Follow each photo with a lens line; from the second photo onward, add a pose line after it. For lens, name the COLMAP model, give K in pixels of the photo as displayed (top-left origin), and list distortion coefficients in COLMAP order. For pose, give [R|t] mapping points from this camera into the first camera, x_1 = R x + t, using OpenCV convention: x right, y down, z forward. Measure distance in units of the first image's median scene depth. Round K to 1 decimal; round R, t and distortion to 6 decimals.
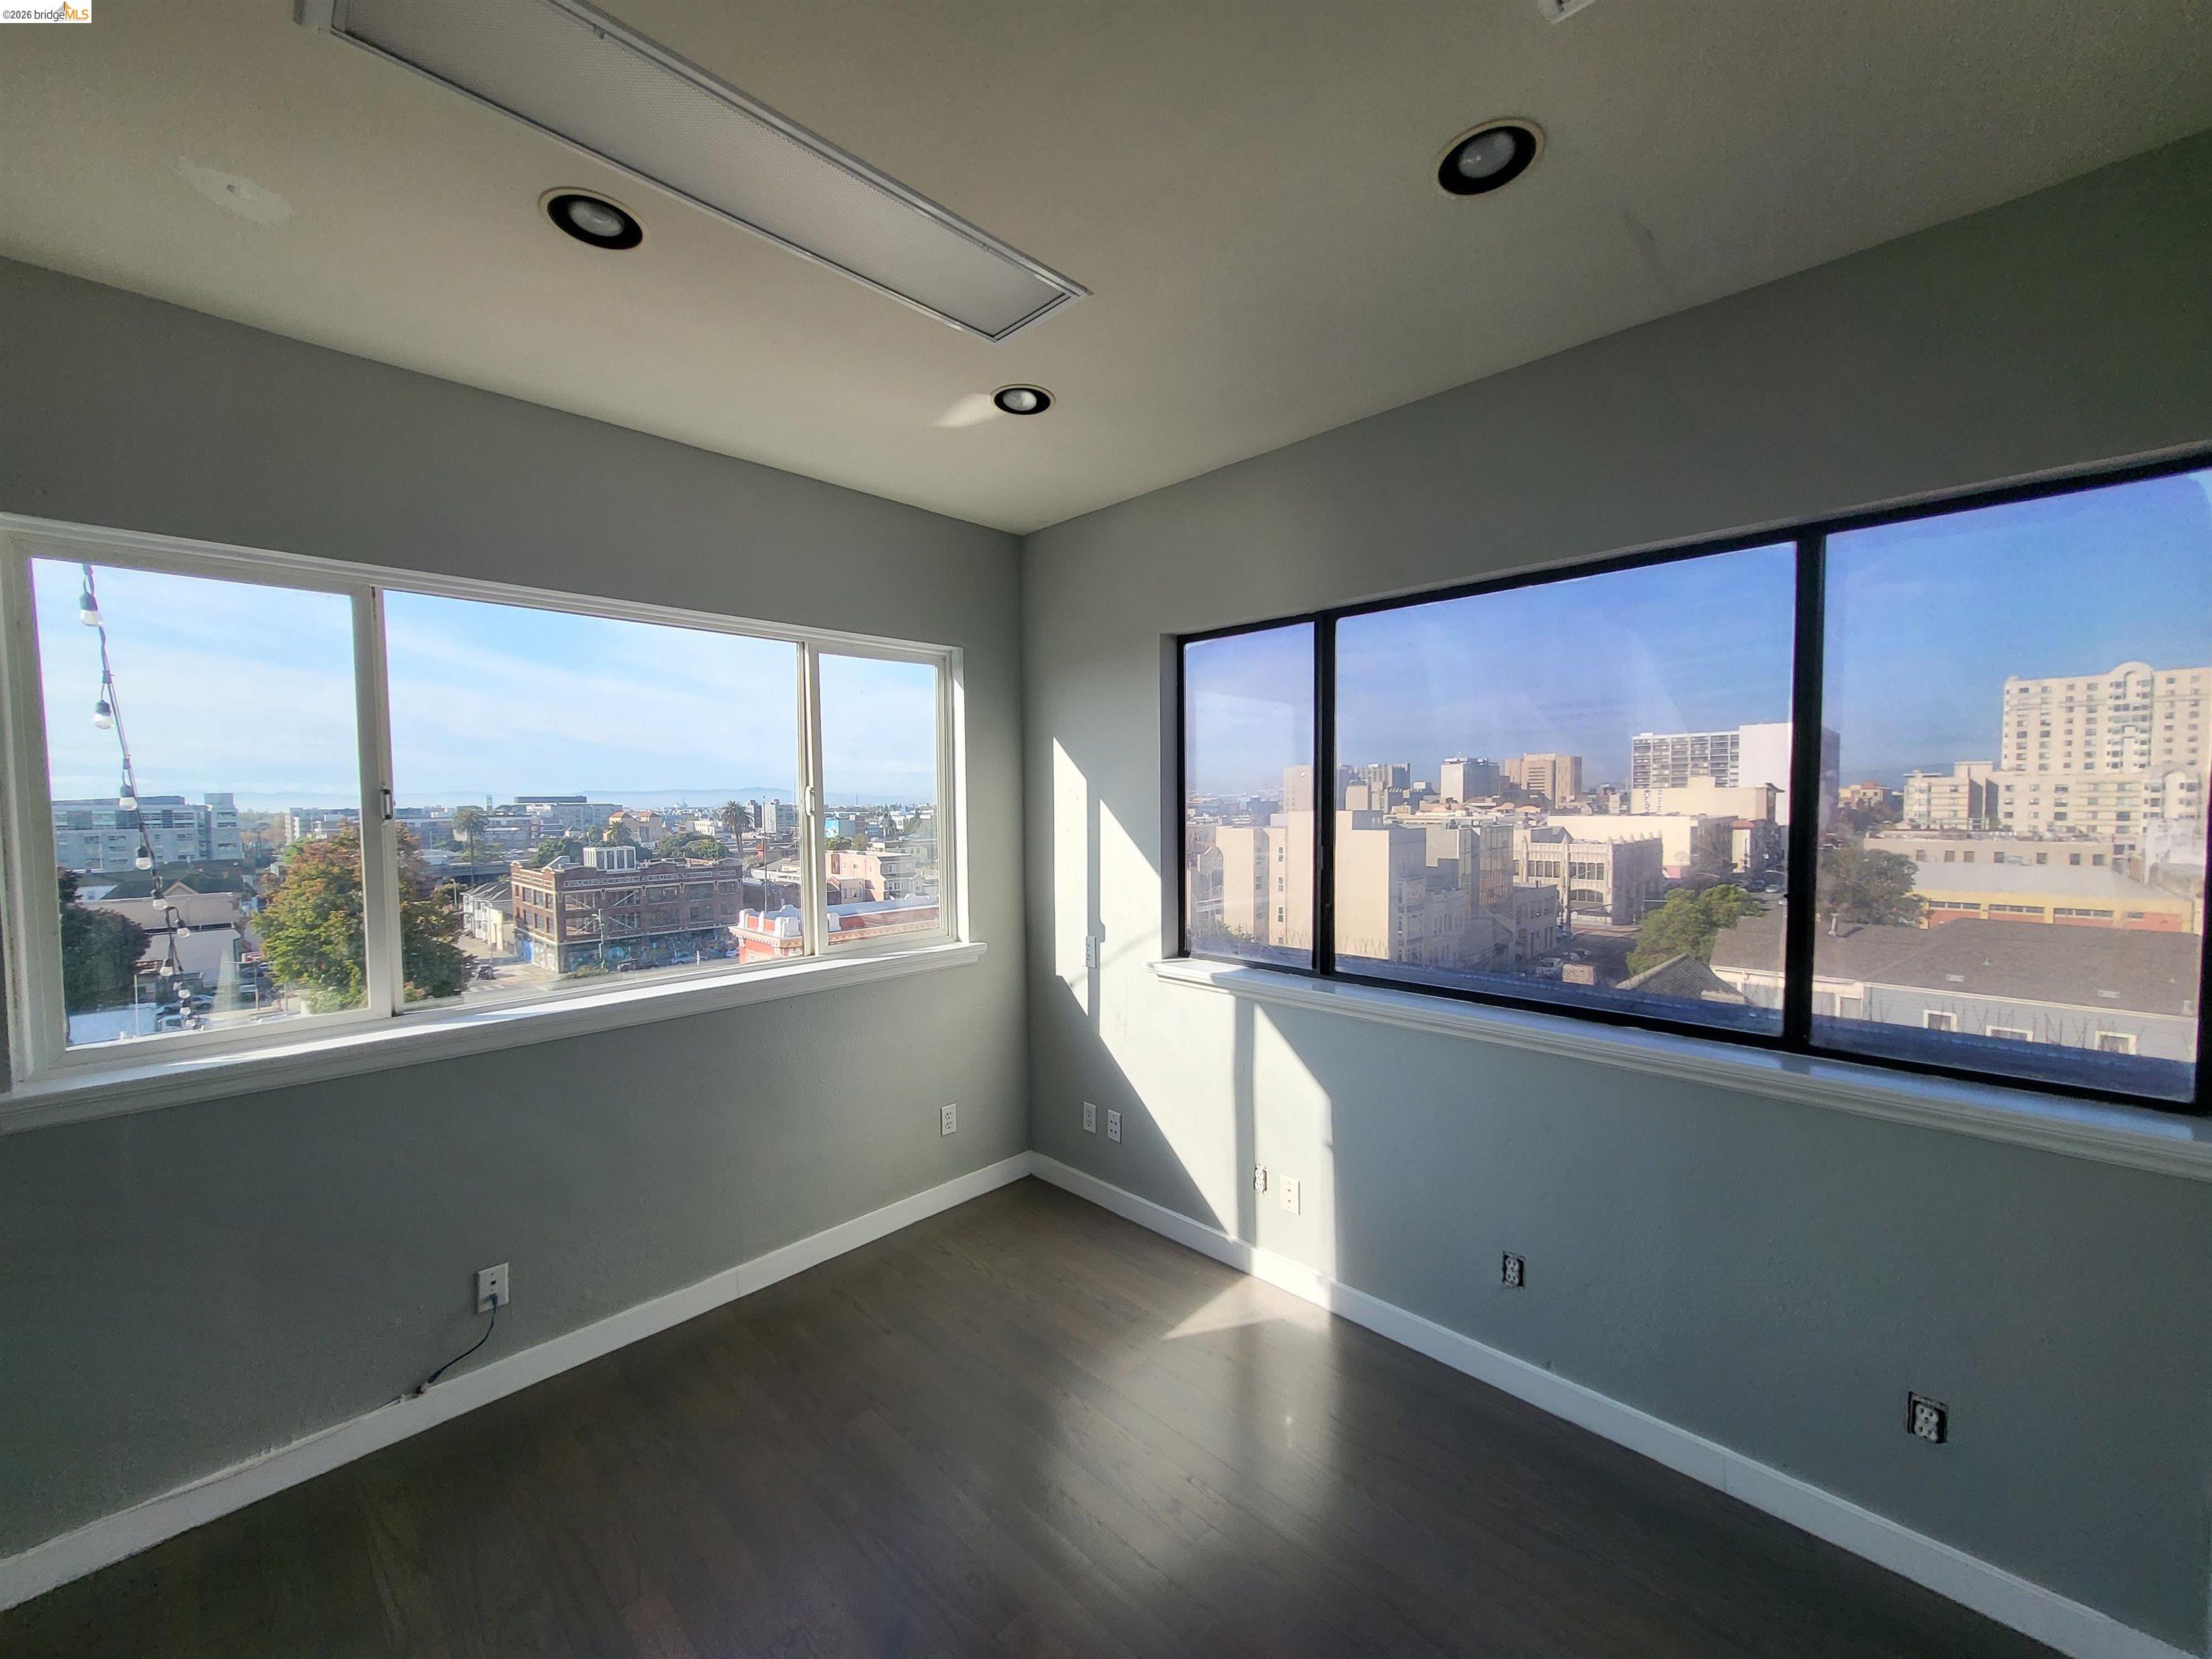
lens RADIAL K [[870.4, 0, 1105.5], [0, 870.4, 841.0], [0, 0, 1]] dist [-0.003154, -0.000077]
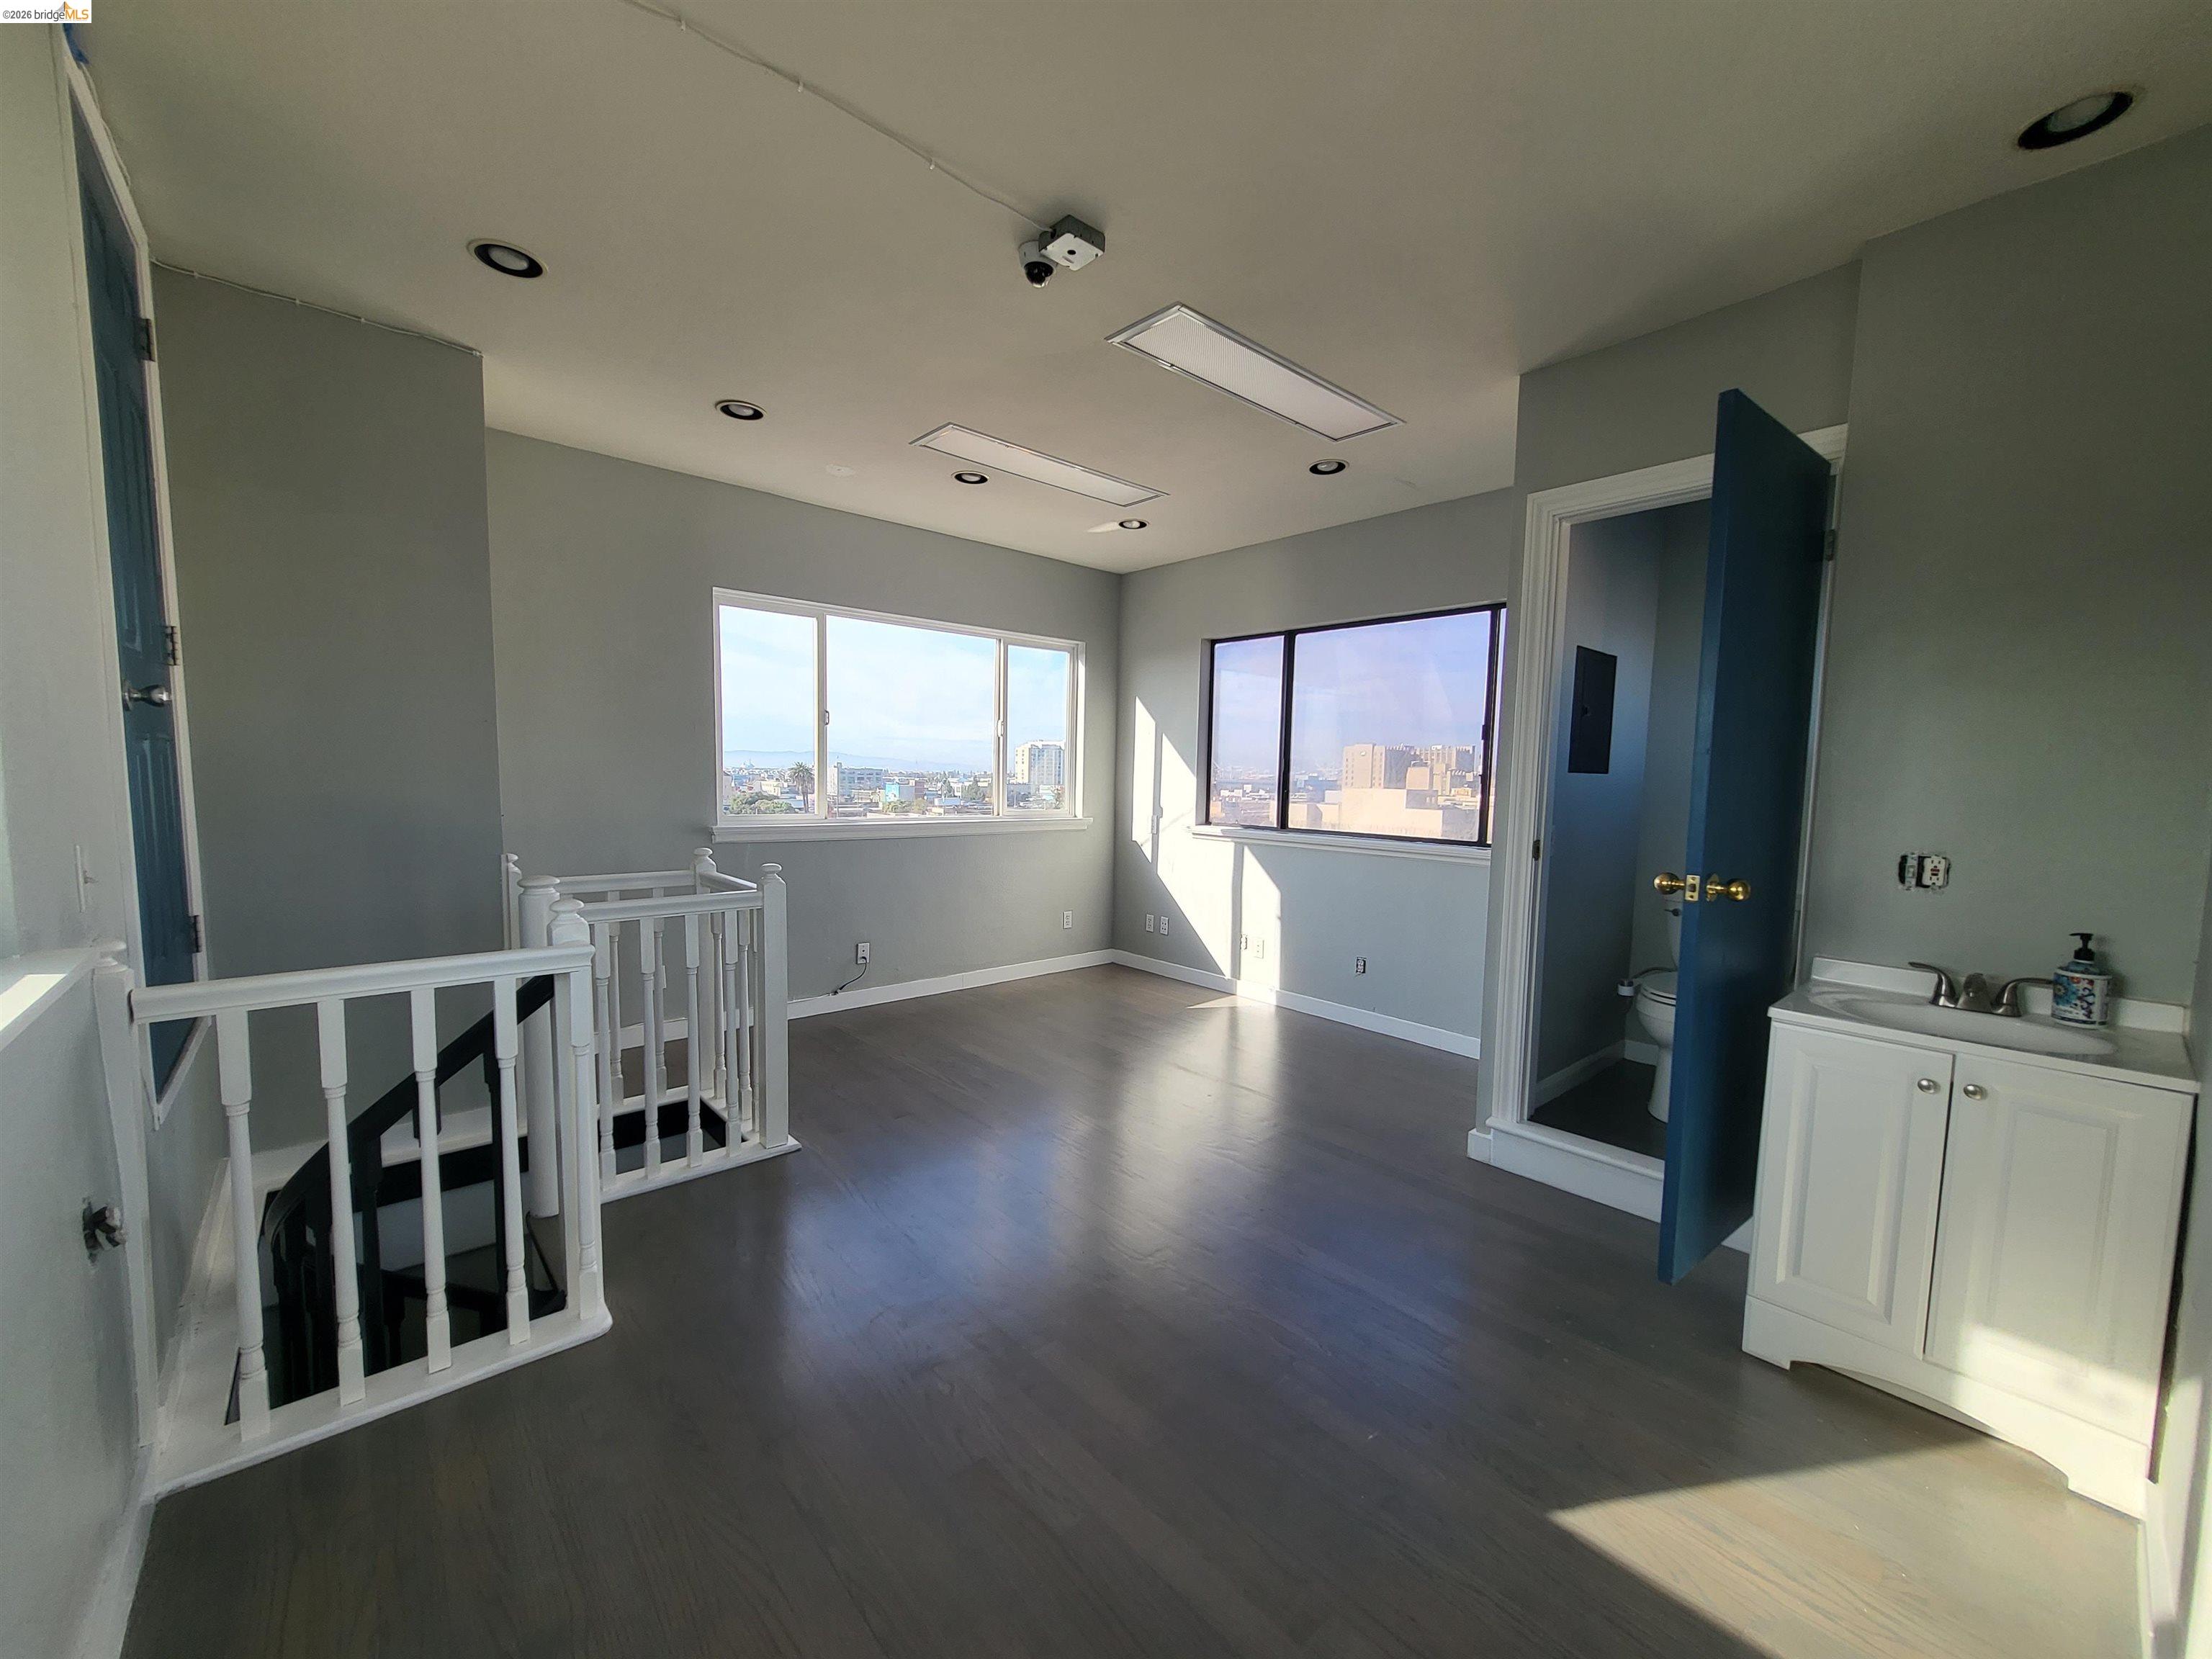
lens RADIAL K [[870.4, 0, 1105.5], [0, 870.4, 841.0], [0, 0, 1]] dist [-0.003154, -0.000077]
pose [[0.997386, 0.037184, -0.061952, -0.005339], [-0.035248, 0.998865, 0.032050, 0.118795], [0.063073, -0.029782, 0.997564, -0.763511]]
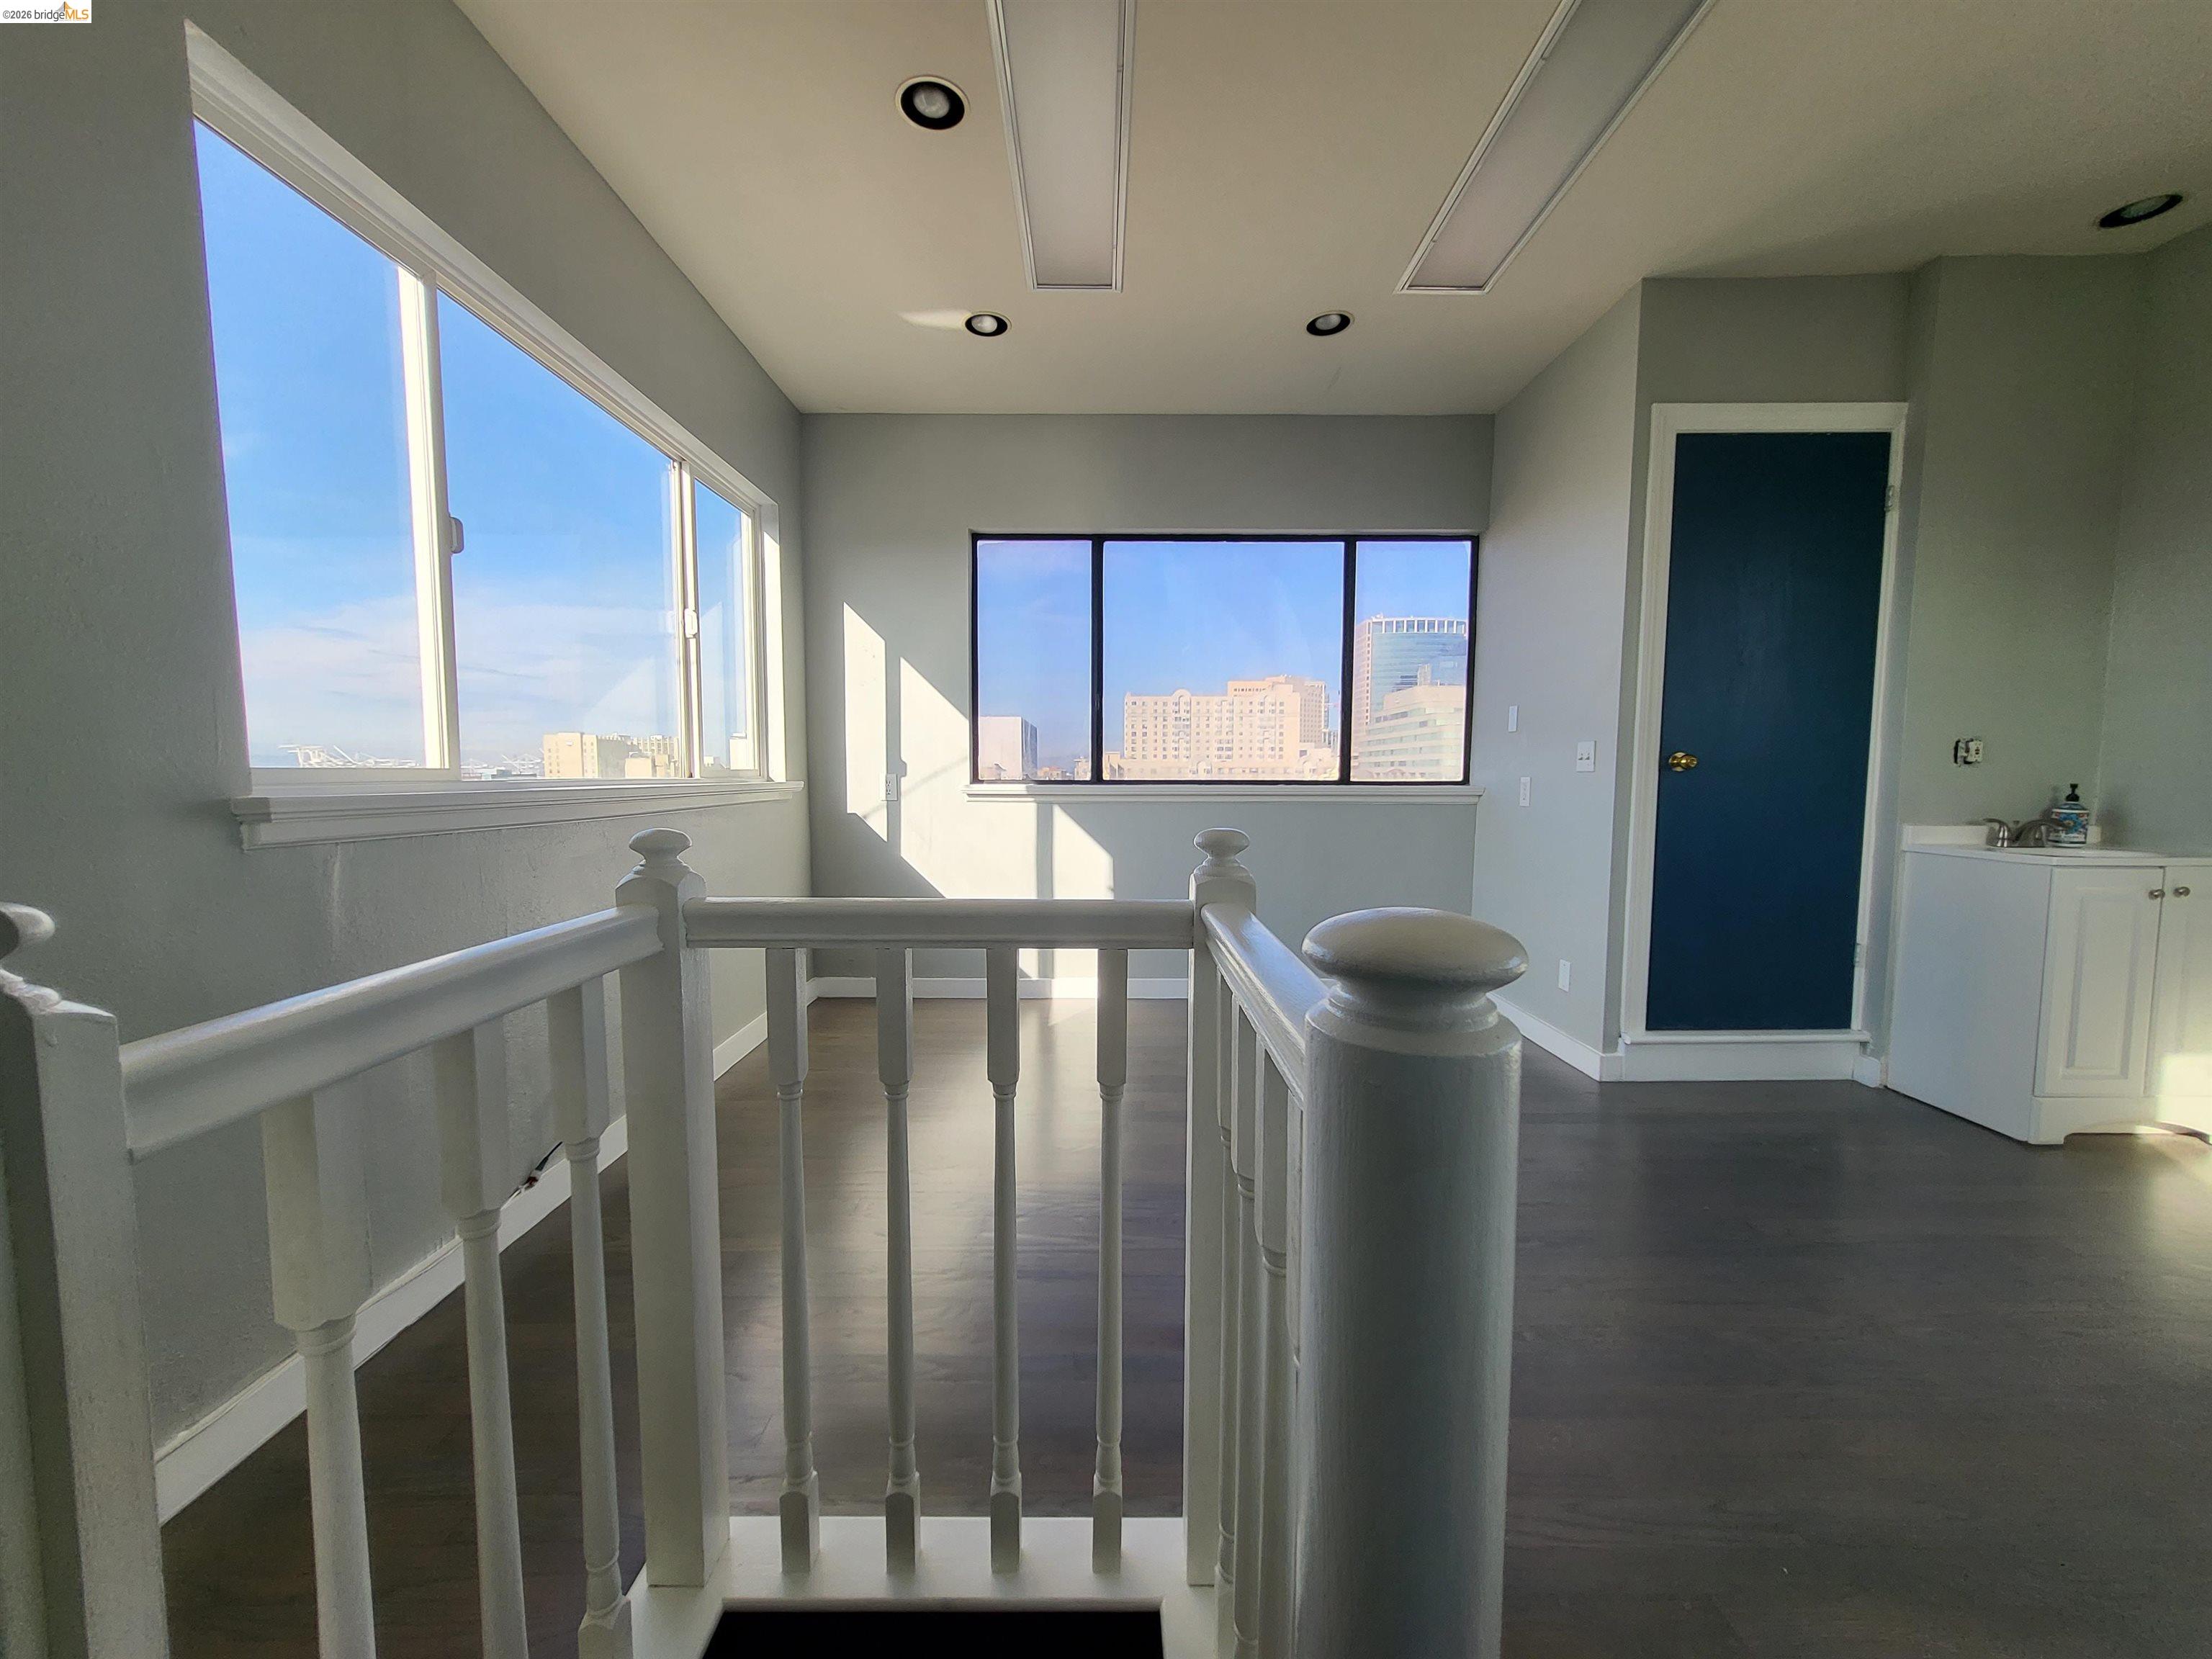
lens RADIAL K [[868.4, 0, 1106.0], [0, 868.4, 829.5], [0, 0, 1]] dist [-0.002580, -0.000027]
pose [[0.711543, -0.034927, 0.701774, -0.701634], [0.024432, 0.999390, 0.024967, 0.178843], [-0.702218, -0.000619, 0.711962, -0.059633]]
